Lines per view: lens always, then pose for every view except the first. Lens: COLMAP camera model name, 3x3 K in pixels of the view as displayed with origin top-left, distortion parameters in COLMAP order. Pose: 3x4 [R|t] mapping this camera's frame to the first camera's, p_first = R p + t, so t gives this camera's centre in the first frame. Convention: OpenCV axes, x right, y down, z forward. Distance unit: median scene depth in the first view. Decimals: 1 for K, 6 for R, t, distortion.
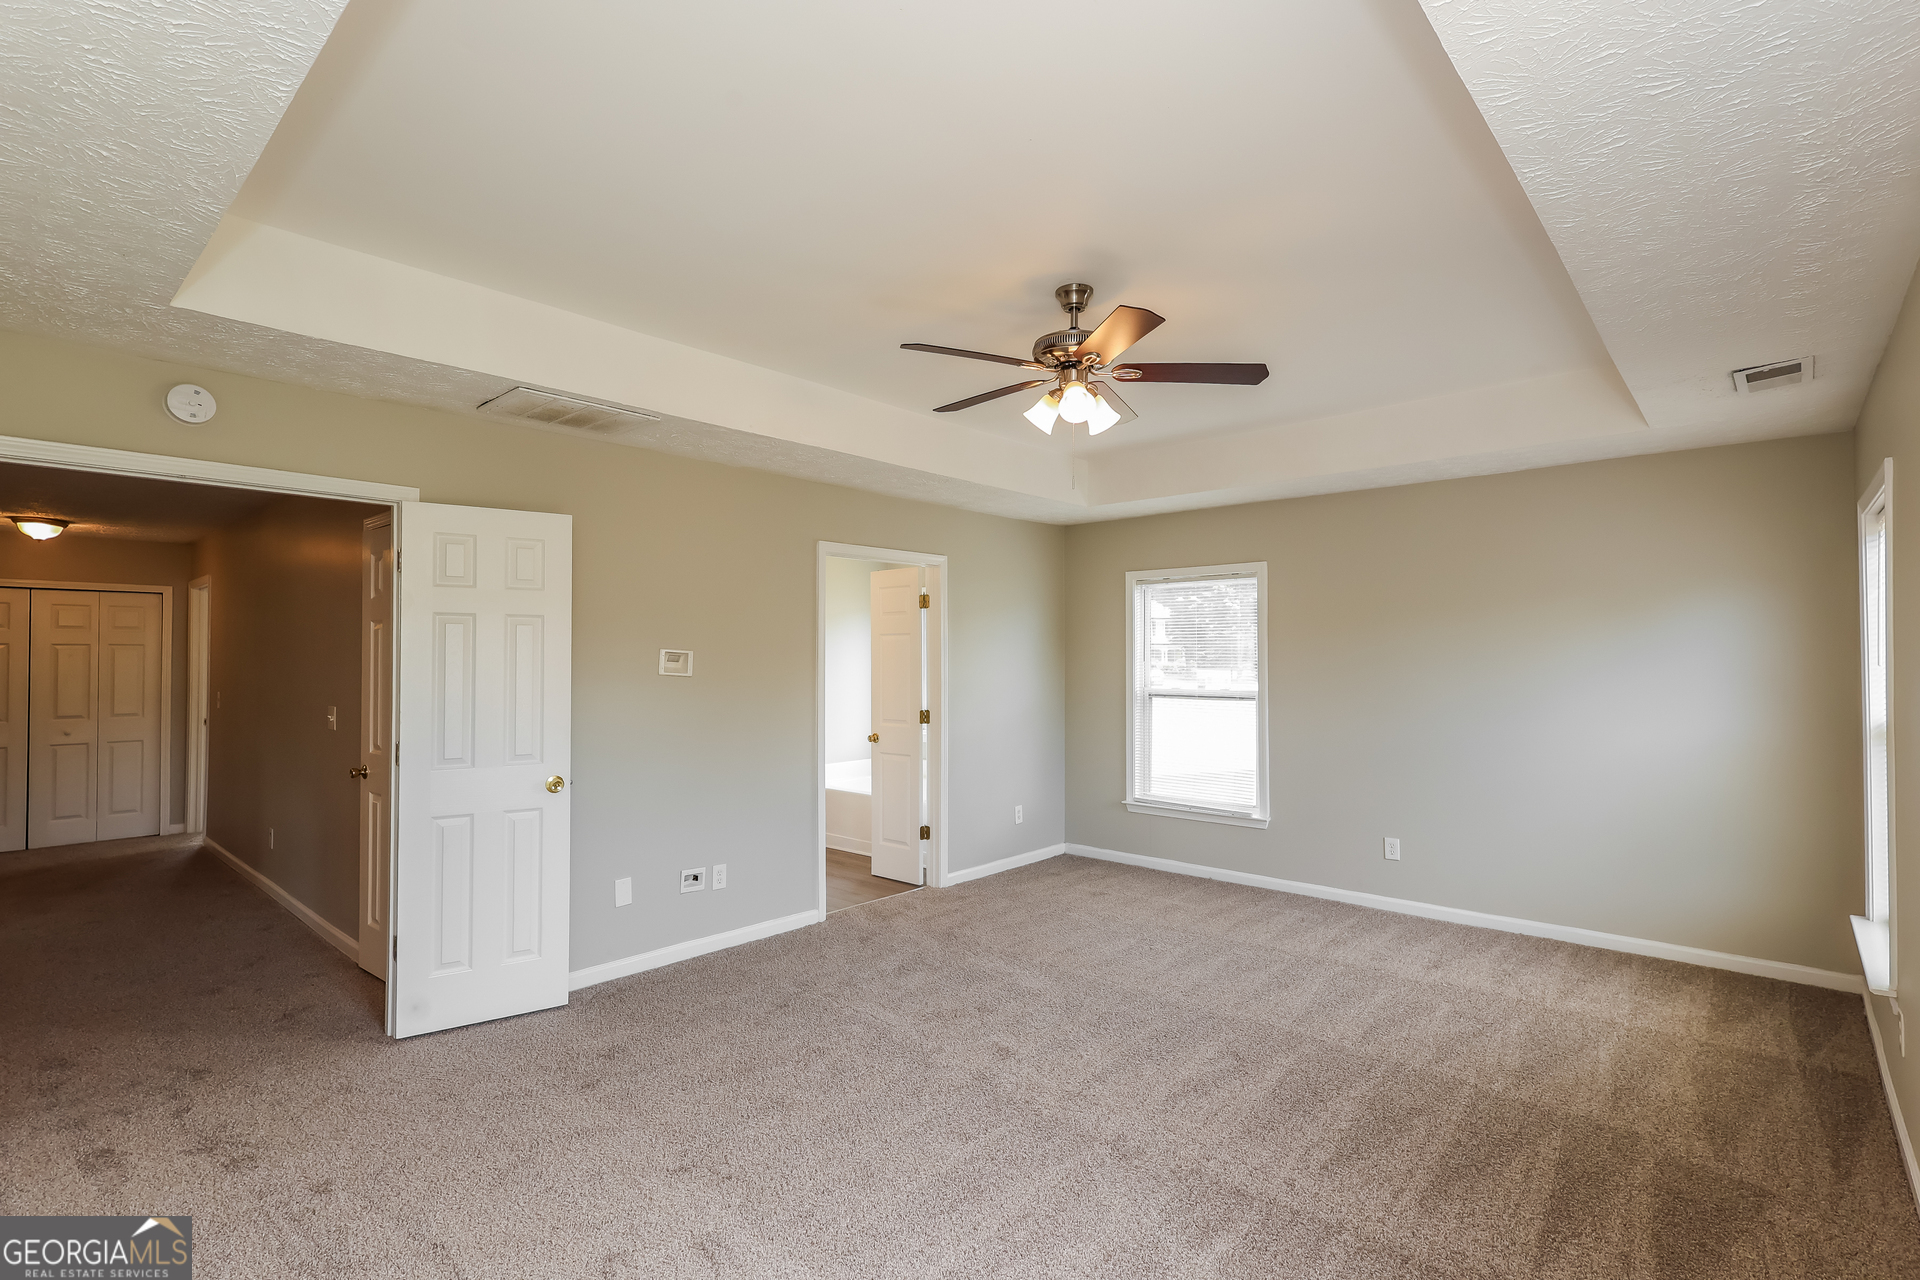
lens RADIAL K [[887.6, 0, 952.0], [0, 887.6, 638.7], [0, 0, 1]] dist [0.011722, -0.000259]
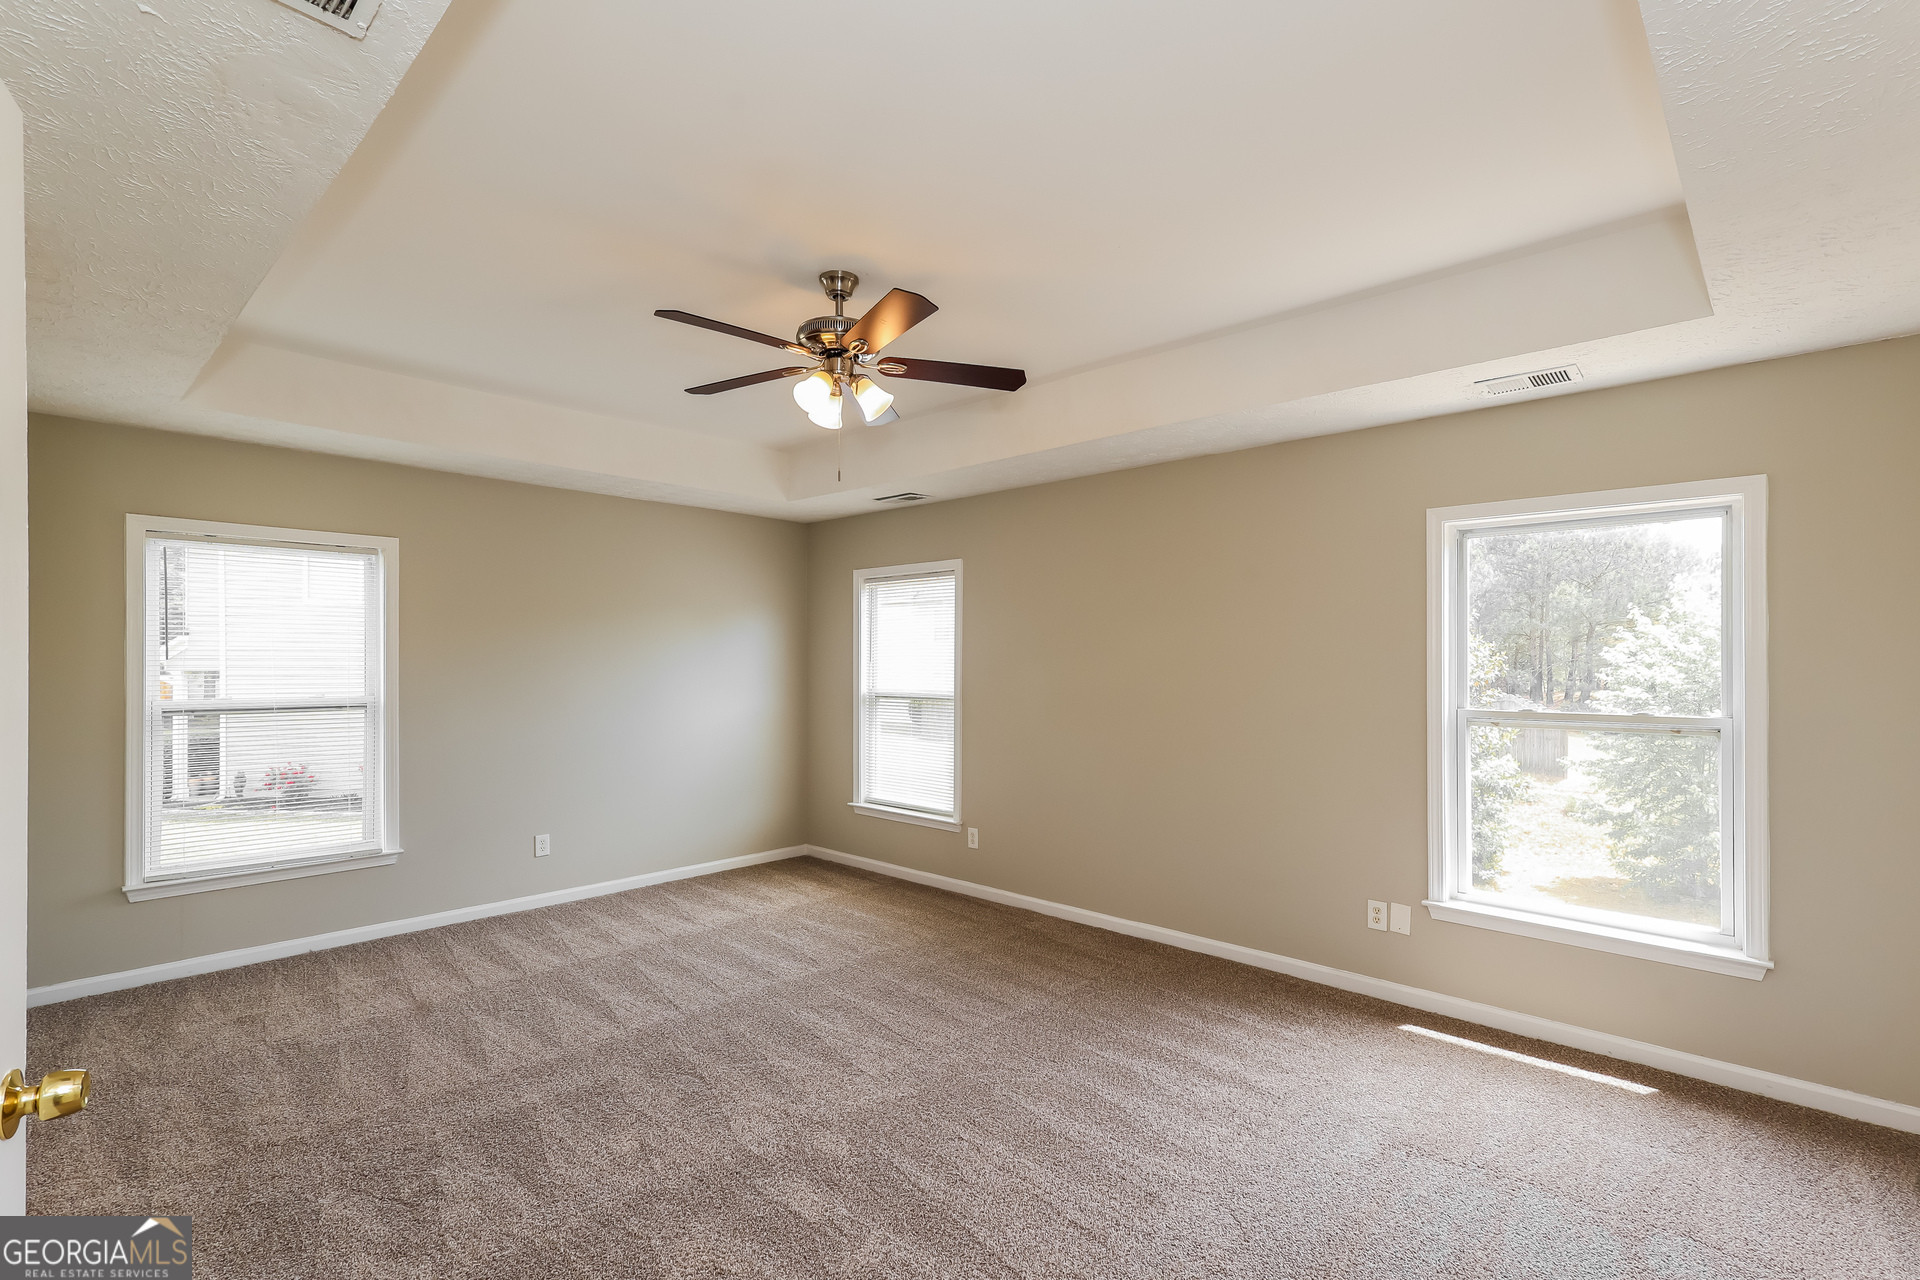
lens RADIAL K [[887.6, 0, 962.7], [0, 887.6, 651.7], [0, 0, 1]] dist [0.011722, -0.000259]
pose [[0.030673, 0.012679, 0.999449, -0.564025], [-0.020911, 0.999709, -0.012040, 0.021235], [-0.999311, -0.020530, 0.030929, 0.559007]]
